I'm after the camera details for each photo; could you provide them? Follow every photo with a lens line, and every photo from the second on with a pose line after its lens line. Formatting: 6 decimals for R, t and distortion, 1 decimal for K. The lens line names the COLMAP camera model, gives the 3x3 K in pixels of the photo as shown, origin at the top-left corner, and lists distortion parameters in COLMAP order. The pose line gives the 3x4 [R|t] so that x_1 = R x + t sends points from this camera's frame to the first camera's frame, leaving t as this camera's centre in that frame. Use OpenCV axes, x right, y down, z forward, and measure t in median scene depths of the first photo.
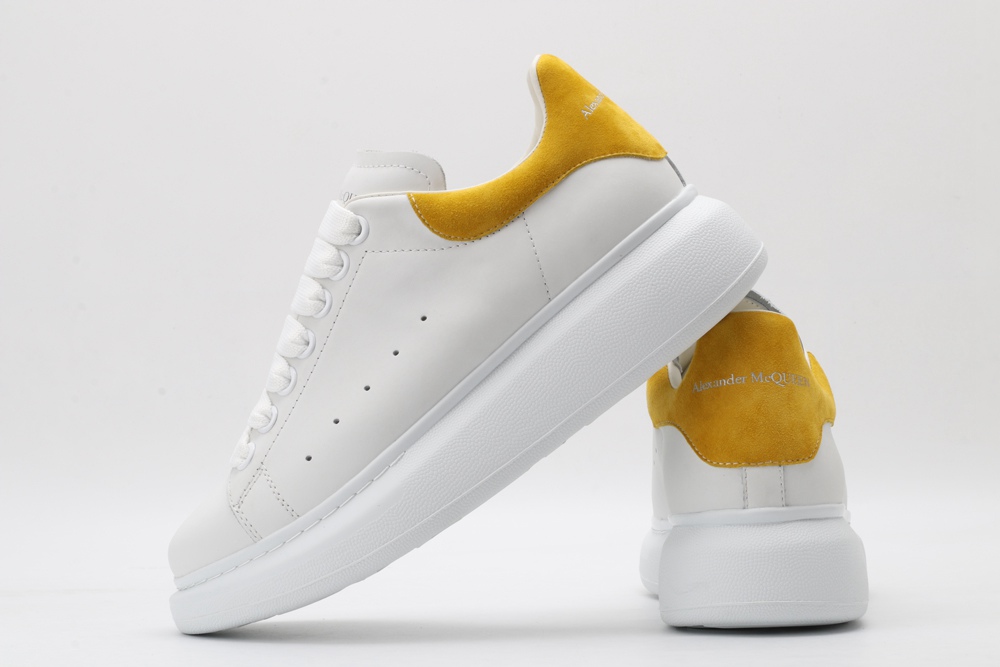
lens RADIAL K [[2571.7, 0, 496.9], [0, 2571.7, 335.6], [0, 0, 1]] dist [0.024925, 0.000000]
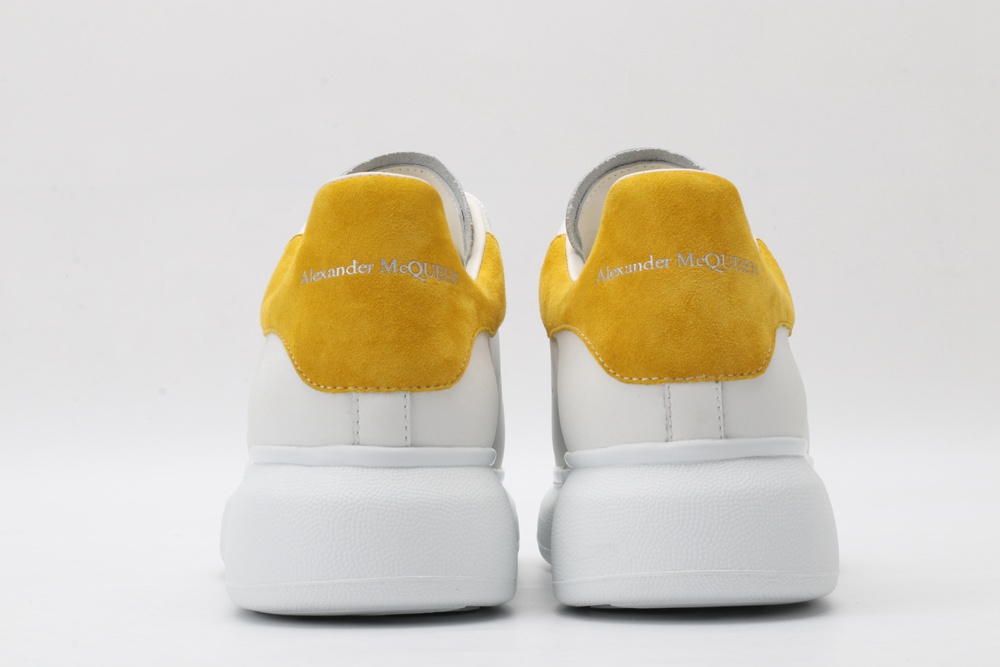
lens RADIAL K [[2571.7, 0, 502.6], [0, 2571.7, 331.3], [0, 0, 1]] dist [0.024925, 0.000000]
pose [[0.999843, 0.001215, 0.017691, 0.037299], [-0.001151, 0.999993, -0.003599, 0.038909], [-0.017695, 0.003578, 0.999837, 0.281470]]
